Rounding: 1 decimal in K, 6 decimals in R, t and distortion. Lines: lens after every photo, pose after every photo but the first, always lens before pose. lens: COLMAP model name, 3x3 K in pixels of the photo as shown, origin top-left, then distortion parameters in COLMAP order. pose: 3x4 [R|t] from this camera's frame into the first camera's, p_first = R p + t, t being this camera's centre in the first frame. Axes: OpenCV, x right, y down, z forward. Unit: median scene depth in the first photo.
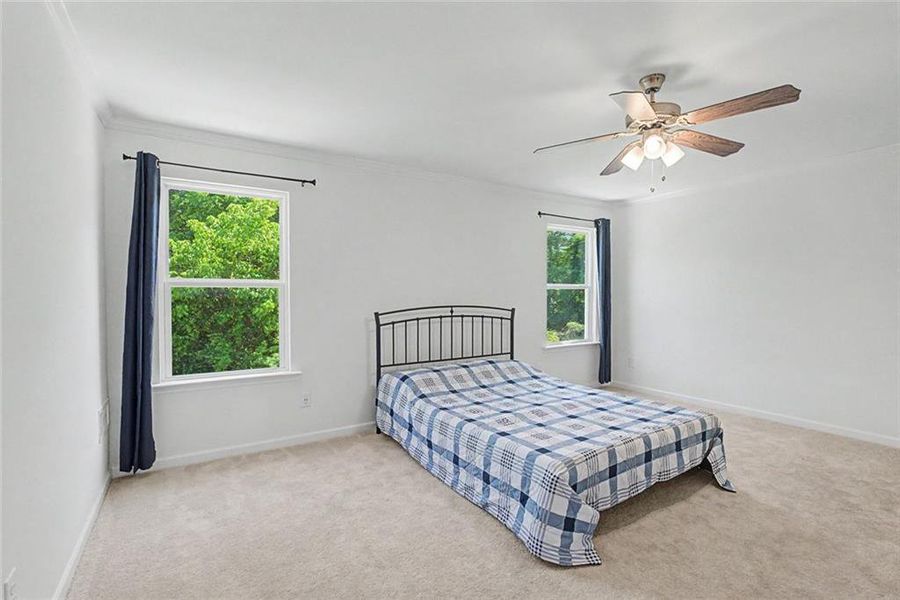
lens RADIAL K [[407.0, 0, 453.9], [0, 407.0, 297.5], [0, 0, 1]] dist [-0.005884, -0.000198]
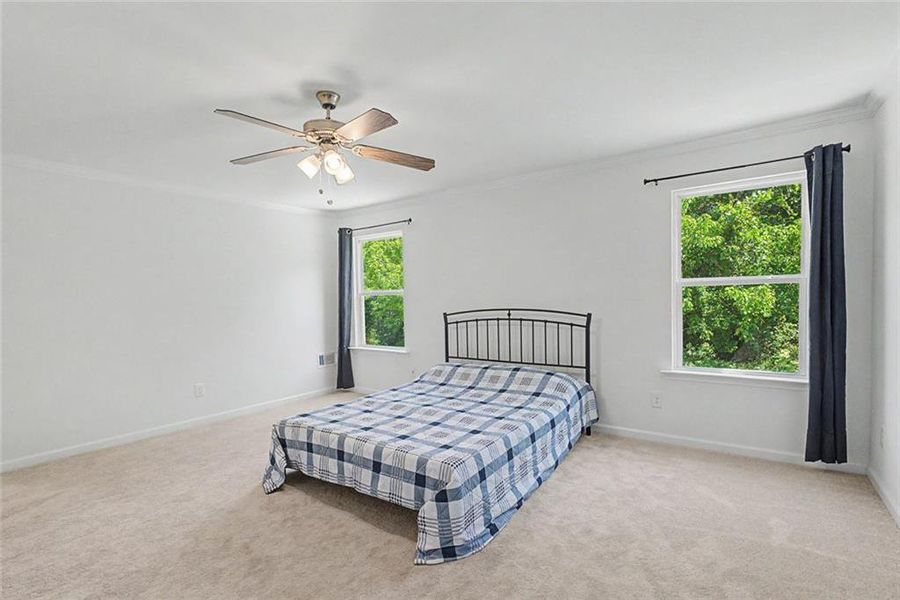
lens RADIAL K [[407.0, 0, 453.9], [0, 407.0, 297.5], [0, 0, 1]] dist [-0.005884, -0.000198]
pose [[0.415669, -0.011021, -0.909449, 0.922540], [0.005576, 0.999939, -0.009569, 0.001556], [0.909499, -0.001093, 0.415705, 0.497581]]
